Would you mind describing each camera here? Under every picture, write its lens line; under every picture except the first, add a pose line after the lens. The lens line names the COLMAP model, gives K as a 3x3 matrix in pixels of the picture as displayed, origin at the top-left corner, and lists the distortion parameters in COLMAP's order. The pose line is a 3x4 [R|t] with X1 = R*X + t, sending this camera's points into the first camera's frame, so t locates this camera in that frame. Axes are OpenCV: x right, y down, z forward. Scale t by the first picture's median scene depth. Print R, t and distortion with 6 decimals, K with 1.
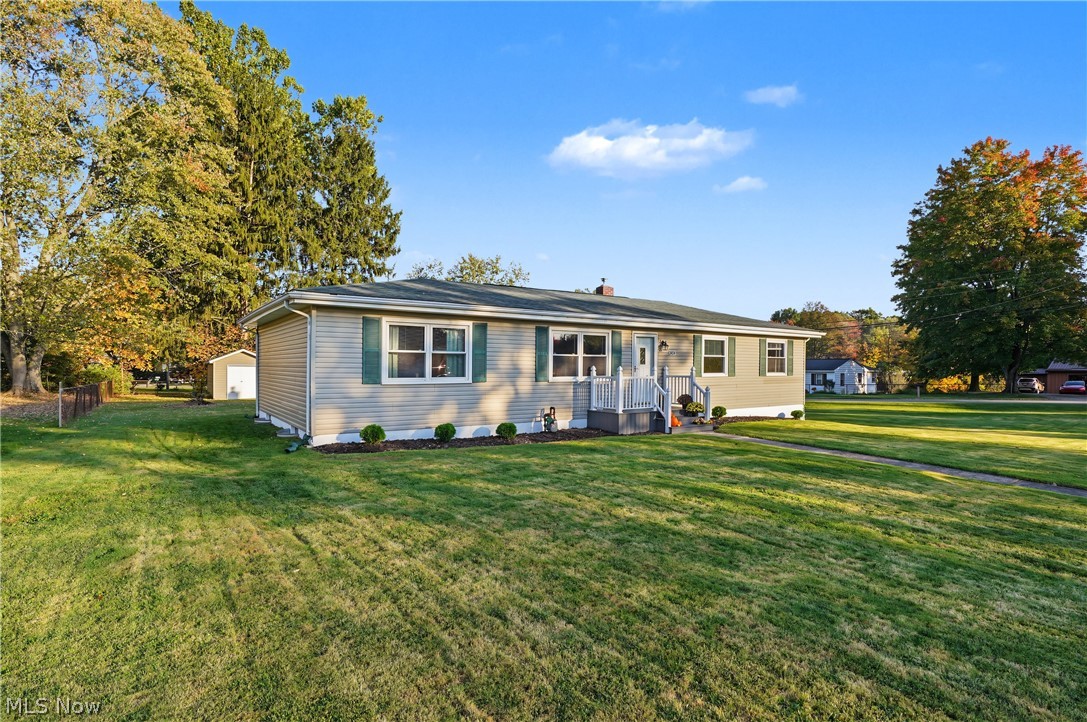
lens RADIAL K [[545.6, 0, 543.5], [0, 545.6, 361.0], [0, 0, 1]] dist [0.002636, 0.000058]
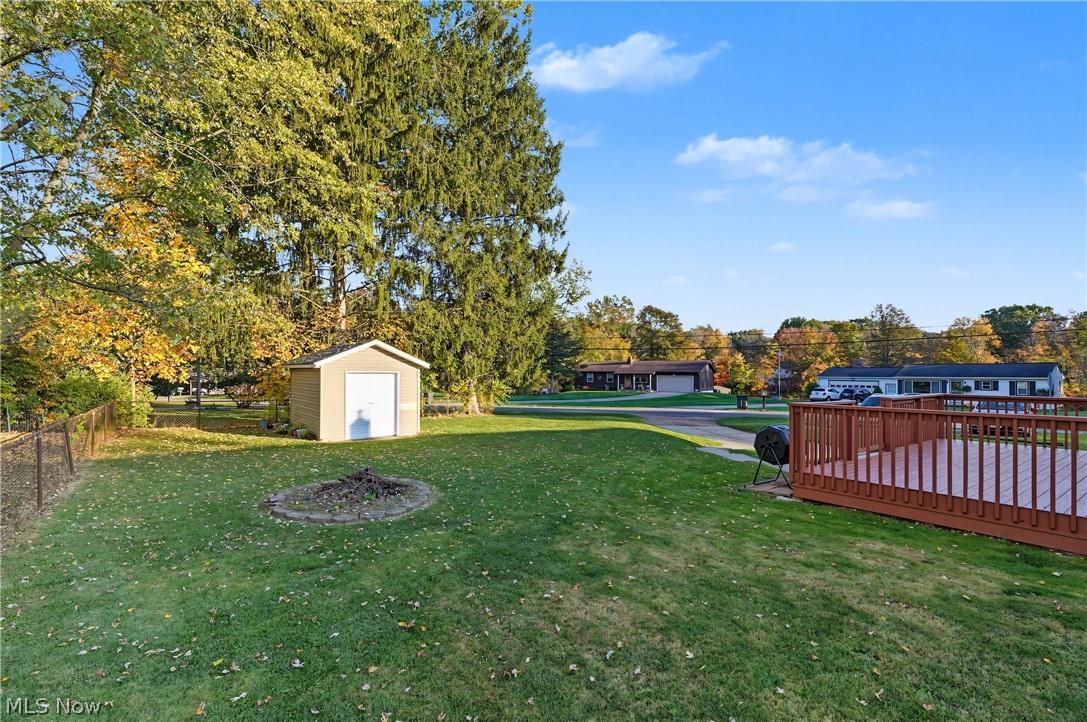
lens RADIAL K [[489.9, 0, 545.5], [0, 489.9, 365.2], [0, 0, 1]] dist [-0.009203, 0.000398]
pose [[0.999076, -0.001268, 0.042959, -0.373619], [0.001563, 0.999975, -0.006852, 0.004460], [-0.042949, 0.006912, 0.999053, 0.487390]]
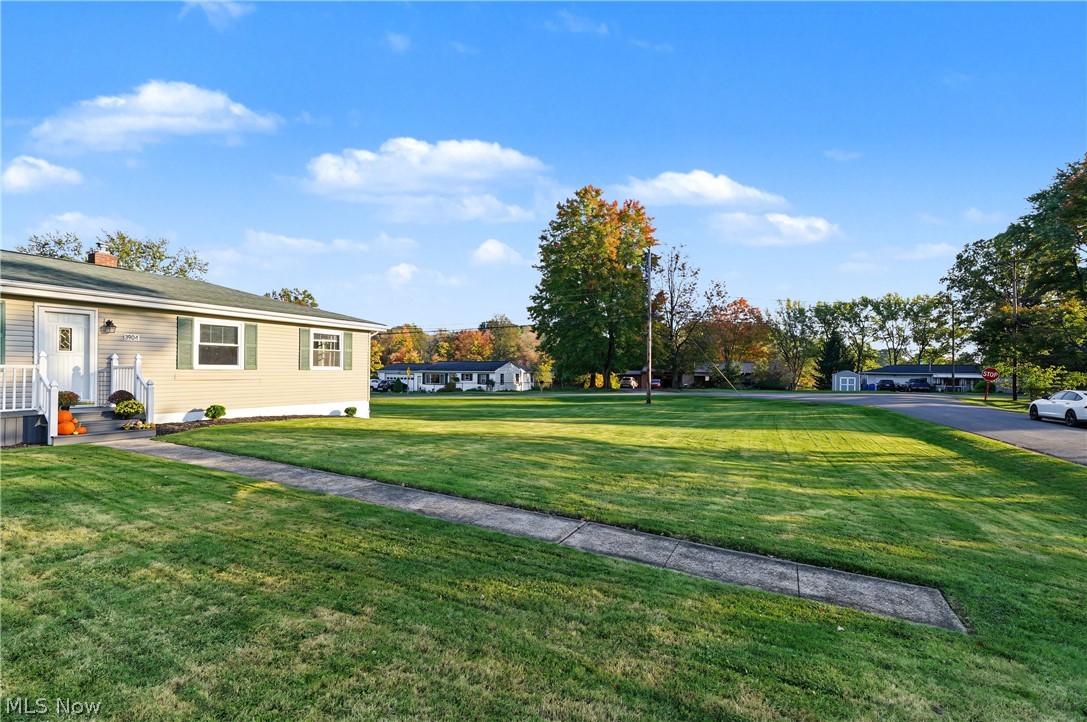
lens RADIAL K [[495.1, 0, 543.3], [0, 495.1, 364.2], [0, 0, 1]] dist [-0.003524, 0.000374]
pose [[0.879732, 0.009808, 0.475369, 0.196444], [-0.008663, 0.999952, -0.004599, 0.010029], [-0.475392, -0.000072, 0.879774, 0.054497]]
